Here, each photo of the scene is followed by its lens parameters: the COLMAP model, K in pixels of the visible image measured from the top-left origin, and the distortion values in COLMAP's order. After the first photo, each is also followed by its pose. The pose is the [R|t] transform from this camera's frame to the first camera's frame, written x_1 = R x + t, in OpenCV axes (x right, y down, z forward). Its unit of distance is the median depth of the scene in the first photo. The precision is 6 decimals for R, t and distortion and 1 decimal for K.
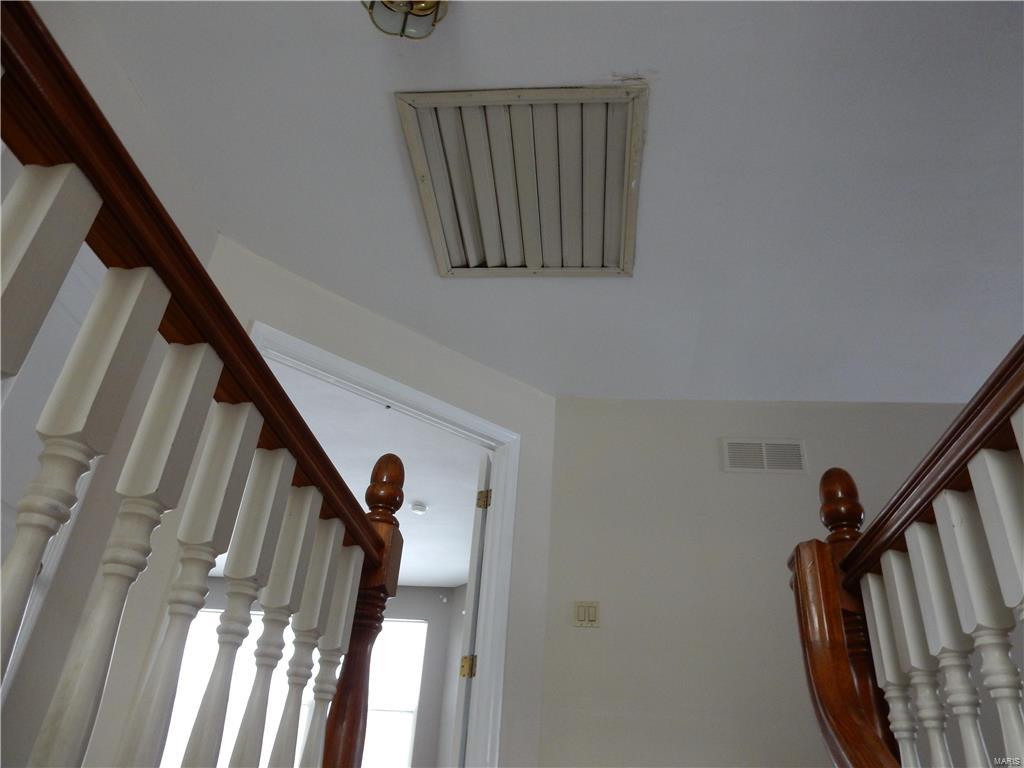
lens RADIAL K [[754.7, 0, 504.5], [0, 754.7, 385.5], [0, 0, 1]] dist [-0.012606, 0.012398]
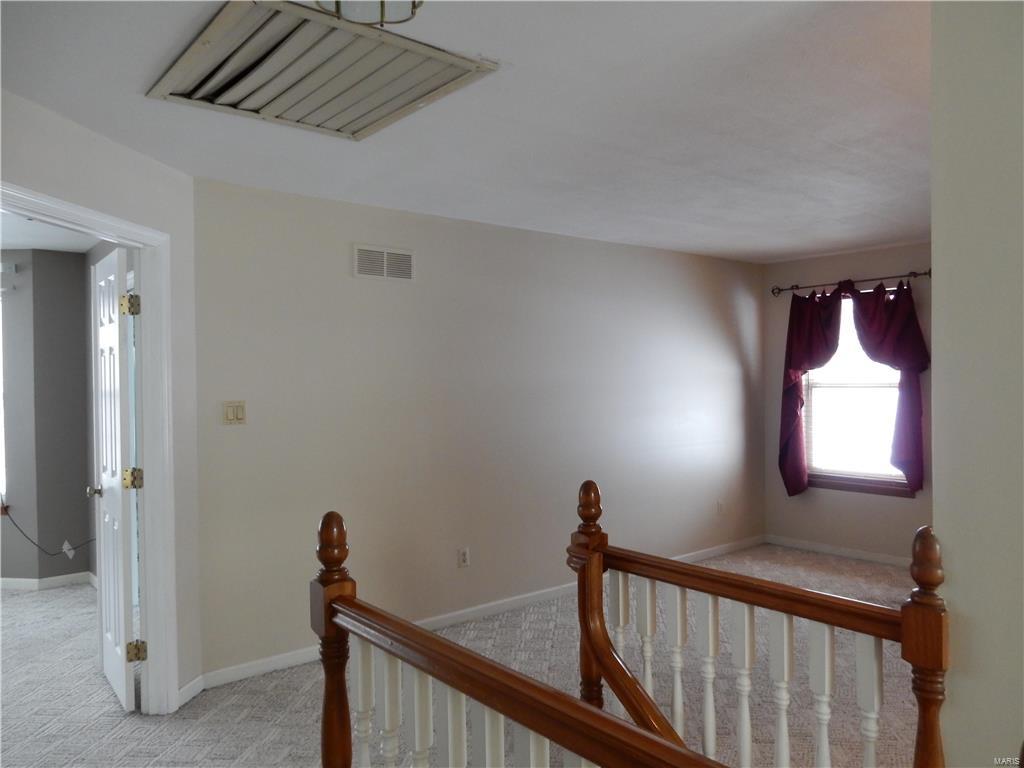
lens RADIAL K [[754.7, 0, 522.5], [0, 754.7, 380.2], [0, 0, 1]] dist [-0.012606, 0.012398]
pose [[0.696462, -0.080261, 0.713091, -0.380679], [-0.325806, 0.850030, 0.413883, -0.332069], [-0.639367, -0.520583, 0.565865, 0.131440]]
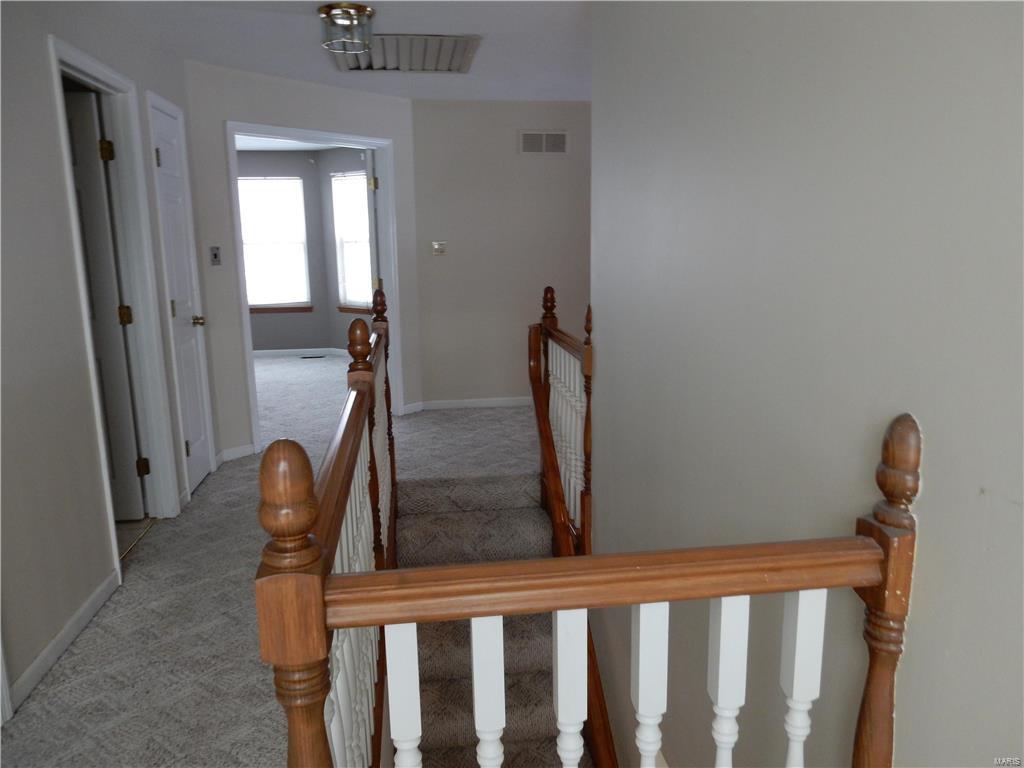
lens RADIAL K [[754.7, 0, 514.0], [0, 754.7, 385.6], [0, 0, 1]] dist [-0.012606, 0.012398]
pose [[0.968523, -0.129004, 0.212888, -0.143448], [-0.052703, 0.729572, 0.681870, -0.692155], [-0.243281, -0.671627, 0.699809, -0.518388]]
